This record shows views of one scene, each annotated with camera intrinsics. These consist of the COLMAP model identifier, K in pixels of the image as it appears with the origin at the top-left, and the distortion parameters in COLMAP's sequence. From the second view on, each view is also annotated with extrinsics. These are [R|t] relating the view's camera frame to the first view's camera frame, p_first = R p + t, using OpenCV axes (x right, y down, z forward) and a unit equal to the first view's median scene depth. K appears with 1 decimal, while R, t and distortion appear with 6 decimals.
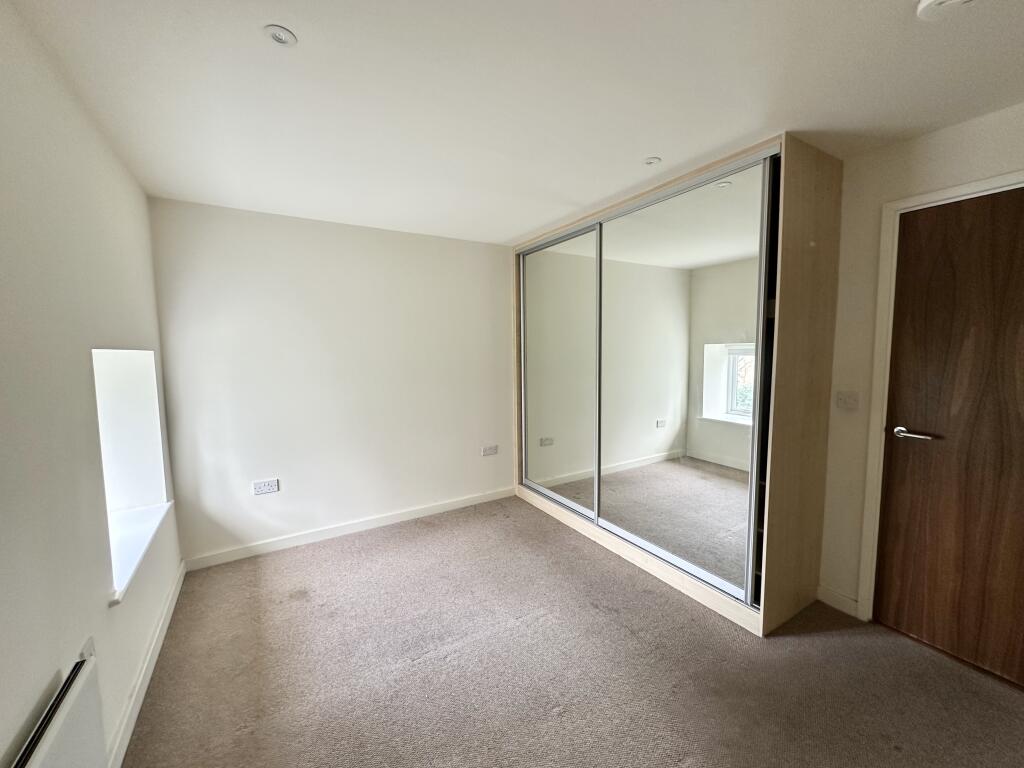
lens RADIAL K [[408.1, 0, 511.2], [0, 408.1, 382.4], [0, 0, 1]] dist [-0.000921, -0.000083]
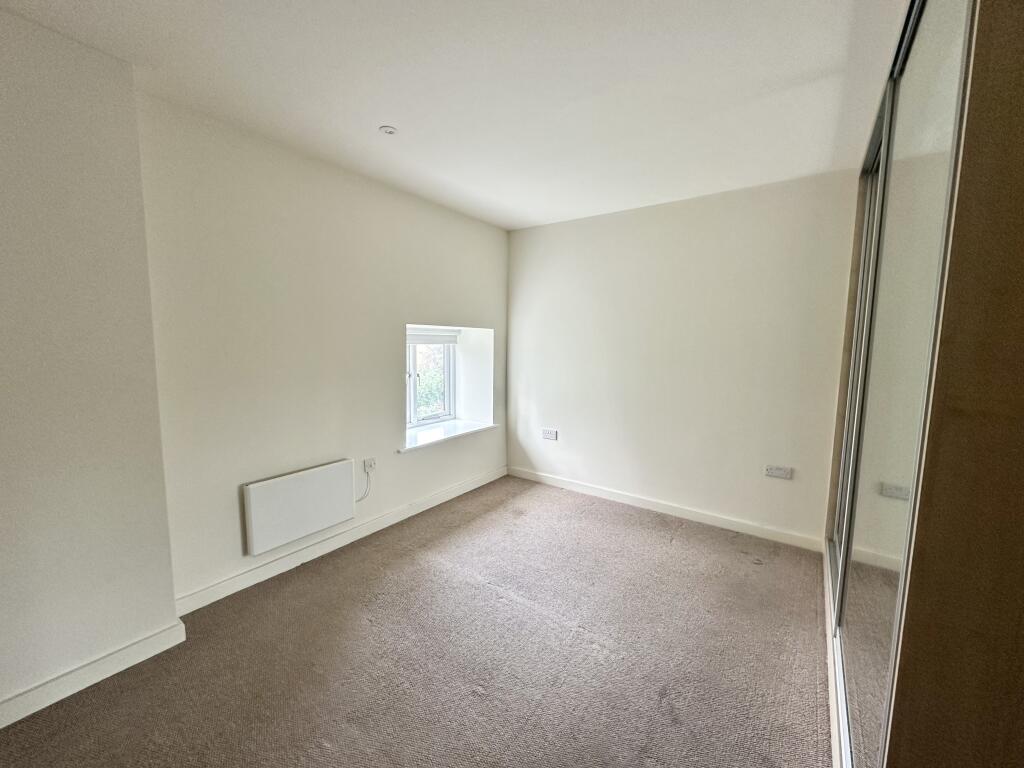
lens RADIAL K [[408.1, 0, 511.2], [0, 408.1, 382.4], [0, 0, 1]] dist [-0.000921, -0.000083]
pose [[0.383147, 0.111744, -0.916903, 0.544906], [-0.093239, 0.992264, 0.081967, -0.005656], [0.918969, 0.054086, 0.390602, 0.371830]]
